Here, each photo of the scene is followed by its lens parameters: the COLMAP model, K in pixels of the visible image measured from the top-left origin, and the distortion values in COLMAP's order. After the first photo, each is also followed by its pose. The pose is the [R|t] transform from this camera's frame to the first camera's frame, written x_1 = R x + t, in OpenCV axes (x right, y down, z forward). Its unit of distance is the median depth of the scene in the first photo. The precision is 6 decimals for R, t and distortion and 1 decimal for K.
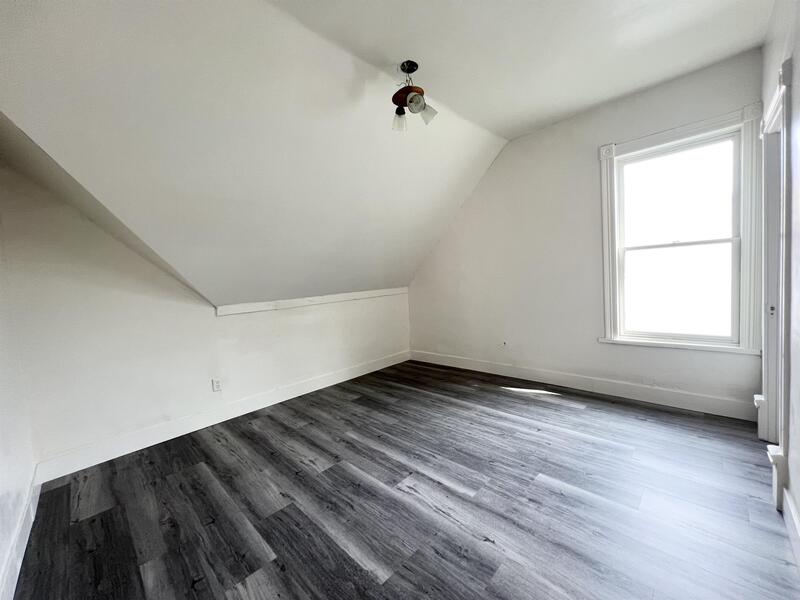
lens RADIAL K [[319.5, 0, 400.4], [0, 319.5, 298.2], [0, 0, 1]] dist [-0.005915, 0.001562]
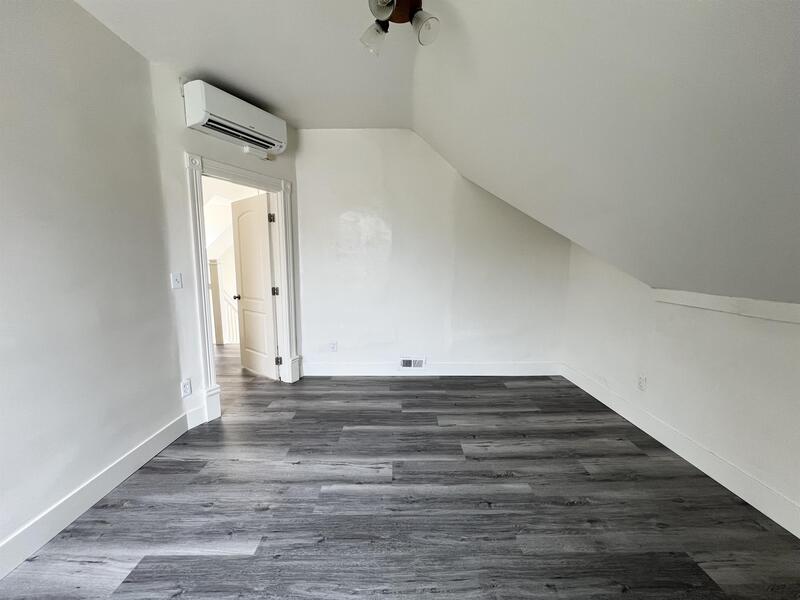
lens RADIAL K [[319.5, 0, 398.2], [0, 319.5, 302.1], [0, 0, 1]] dist [-0.005915, 0.001562]
pose [[-0.719249, 0.156202, -0.676965, 0.560547], [0.009436, 0.976504, 0.215292, -0.160211], [0.694688, 0.148461, -0.703823, 1.544200]]
